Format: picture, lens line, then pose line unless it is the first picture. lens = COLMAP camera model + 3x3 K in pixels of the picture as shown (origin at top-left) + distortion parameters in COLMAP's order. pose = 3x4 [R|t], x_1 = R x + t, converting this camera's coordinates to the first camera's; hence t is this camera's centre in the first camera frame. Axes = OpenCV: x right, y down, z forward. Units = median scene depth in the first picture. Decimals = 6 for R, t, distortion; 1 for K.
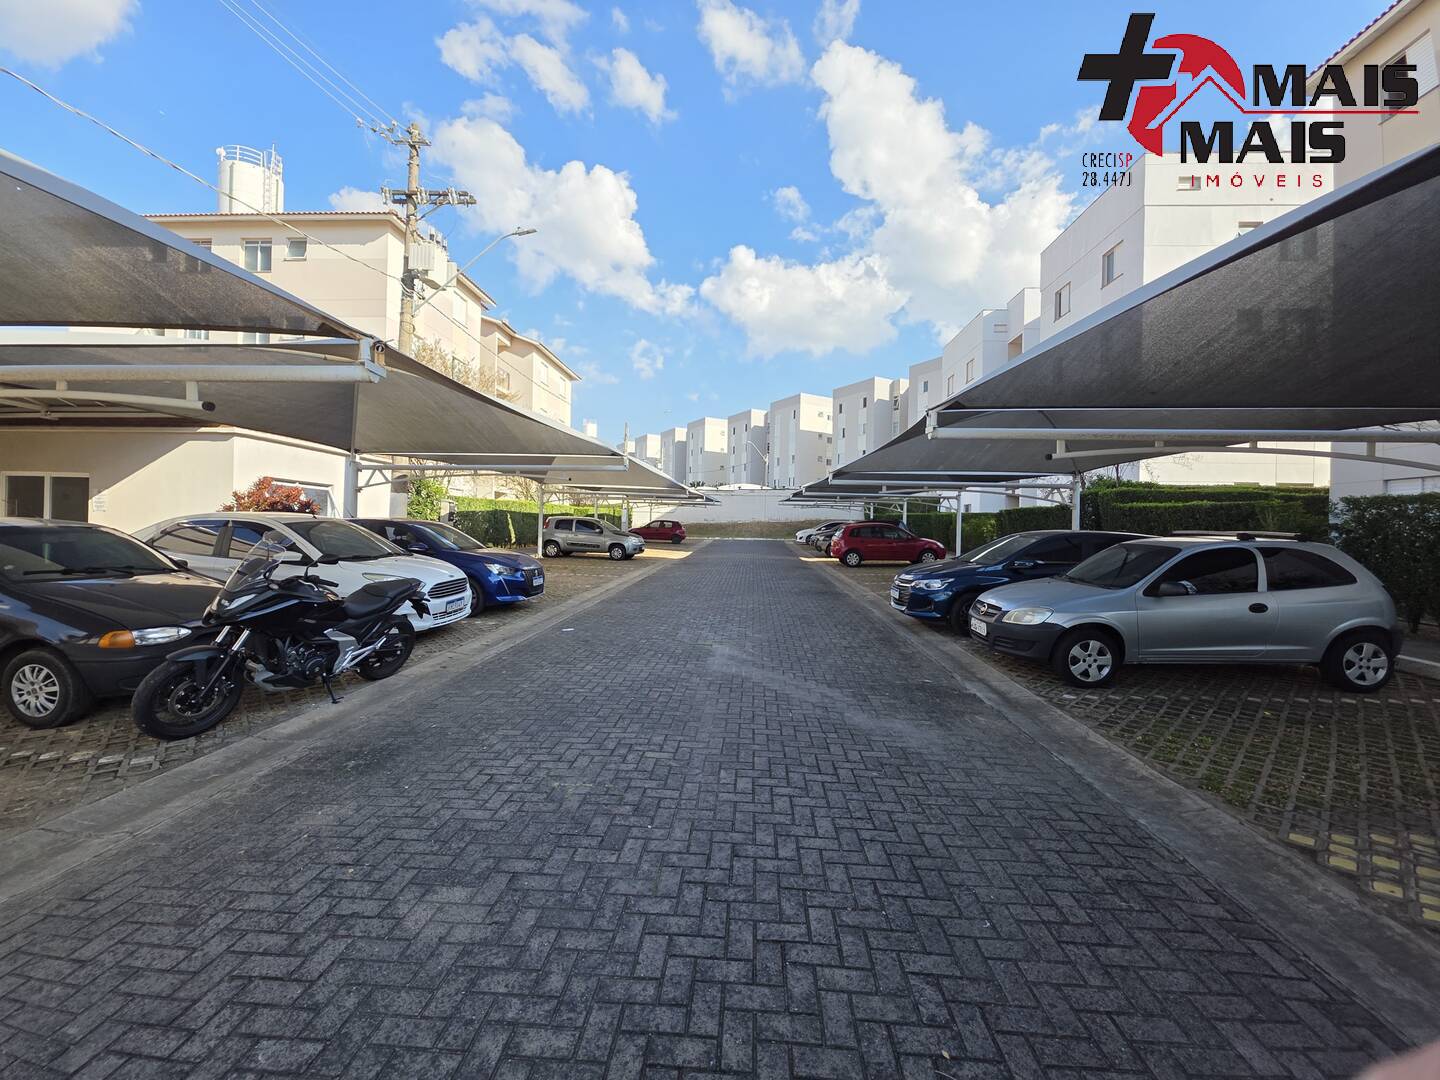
lens RADIAL K [[570.5, 0, 721.2], [0, 570.5, 534.6], [0, 0, 1]] dist [0.002642, -0.002830]
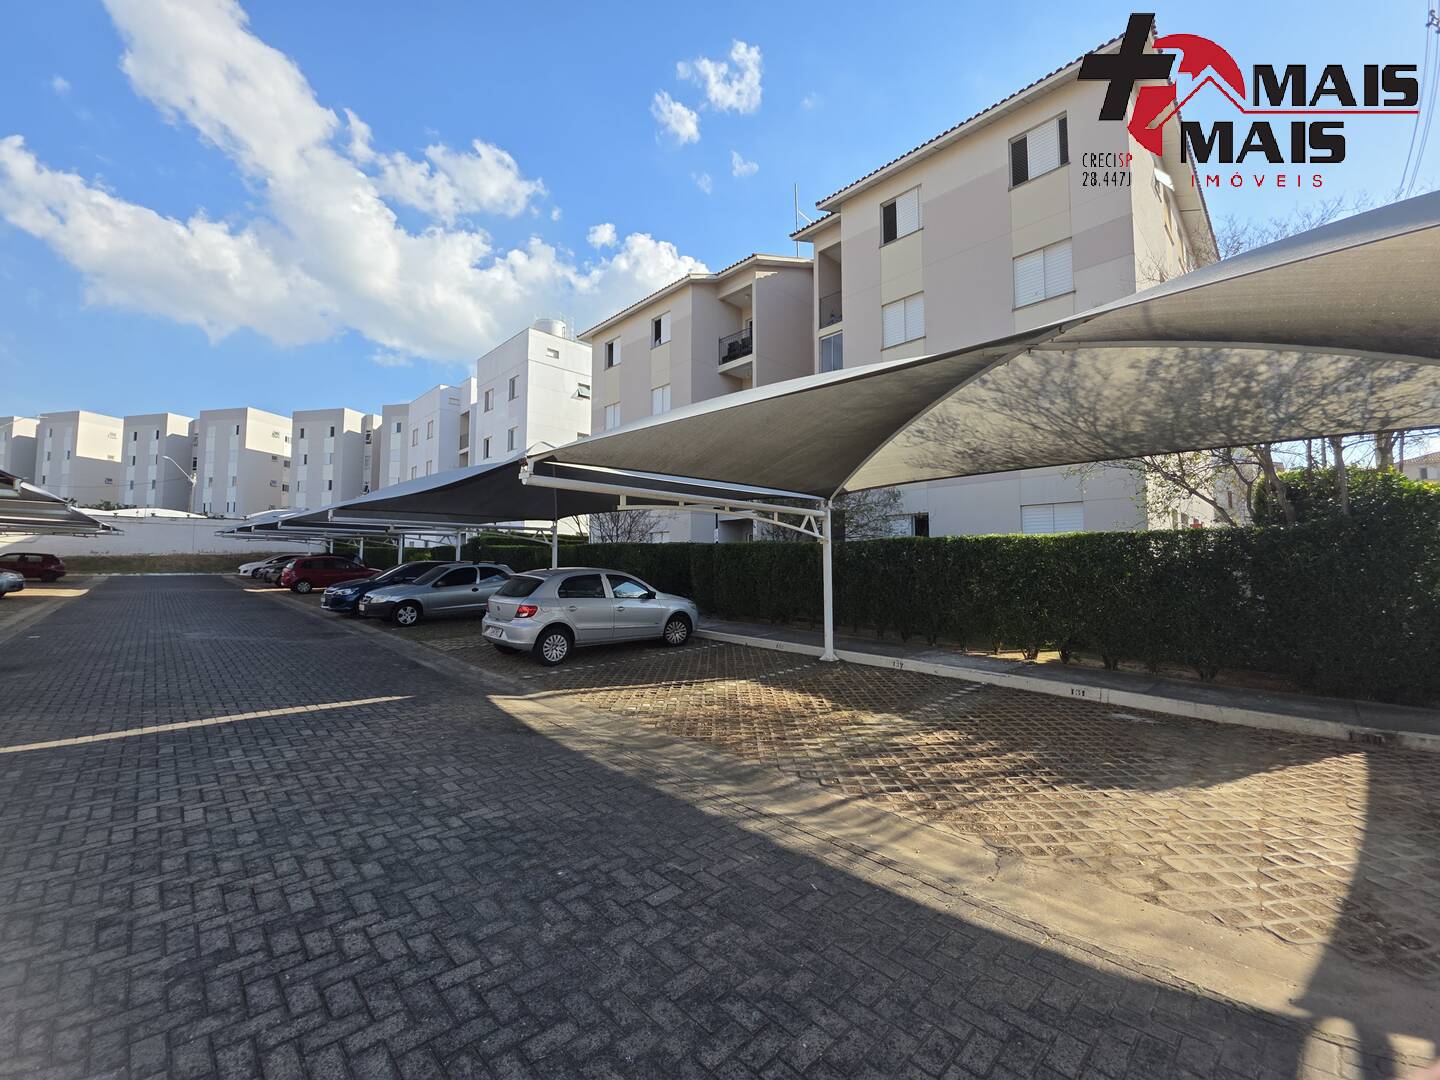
lens RADIAL K [[570.5, 0, 721.2], [0, 570.5, 534.6], [0, 0, 1]] dist [0.002642, -0.002830]
pose [[0.669569, 0.026730, 0.742269, -0.037895], [0.014887, 0.998668, -0.049393, 0.003035], [-0.742601, 0.044122, 0.668280, -0.232665]]
